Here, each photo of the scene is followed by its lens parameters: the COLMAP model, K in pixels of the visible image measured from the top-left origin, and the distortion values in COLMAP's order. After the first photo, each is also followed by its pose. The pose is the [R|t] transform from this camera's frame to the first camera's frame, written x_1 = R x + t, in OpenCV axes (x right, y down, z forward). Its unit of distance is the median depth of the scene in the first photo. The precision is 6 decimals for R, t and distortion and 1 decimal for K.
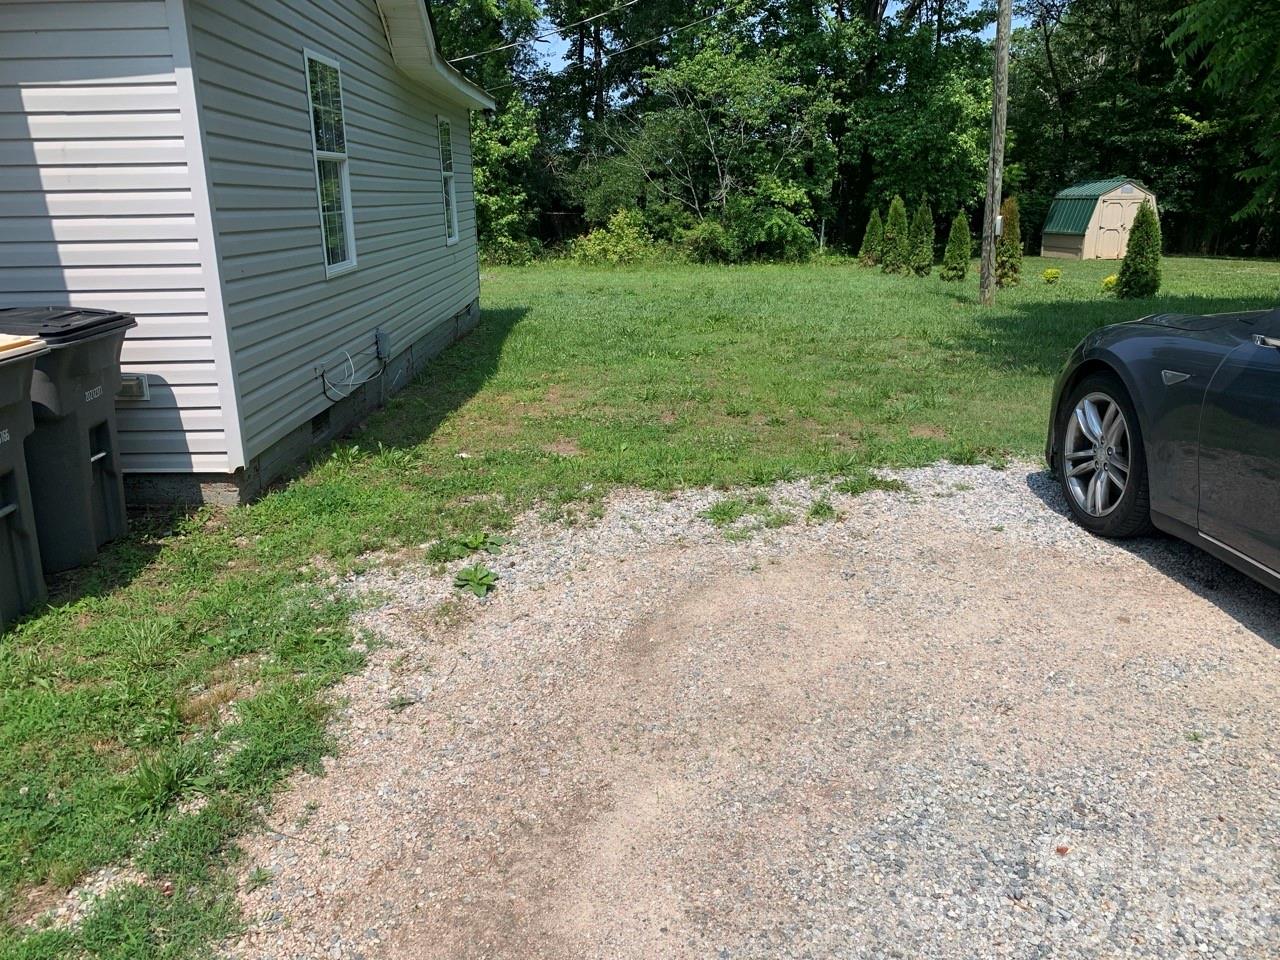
lens RADIAL K [[1001.7, 0, 638.7], [0, 1001.7, 481.5], [0, 0, 1]] dist [0.062826, -0.065233]
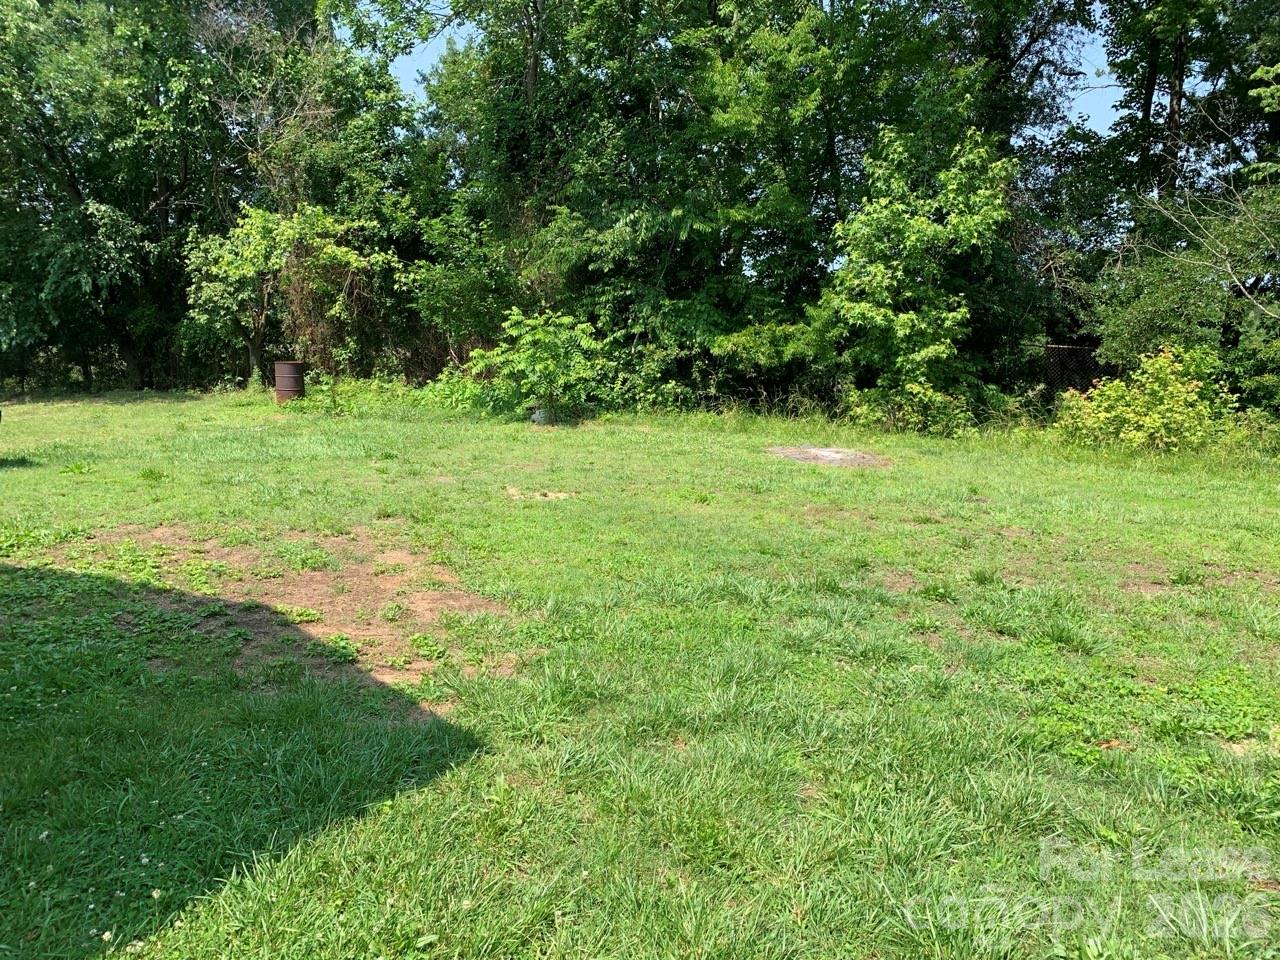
lens RADIAL K [[1001.7, 0, 635.6], [0, 1001.7, 477.1], [0, 0, 1]] dist [0.062826, -0.065233]
pose [[0.855355, 0.115795, -0.504936, 0.019416], [-0.177229, 0.981293, -0.075189, -0.120756], [0.486783, 0.153803, 0.859876, 0.445392]]
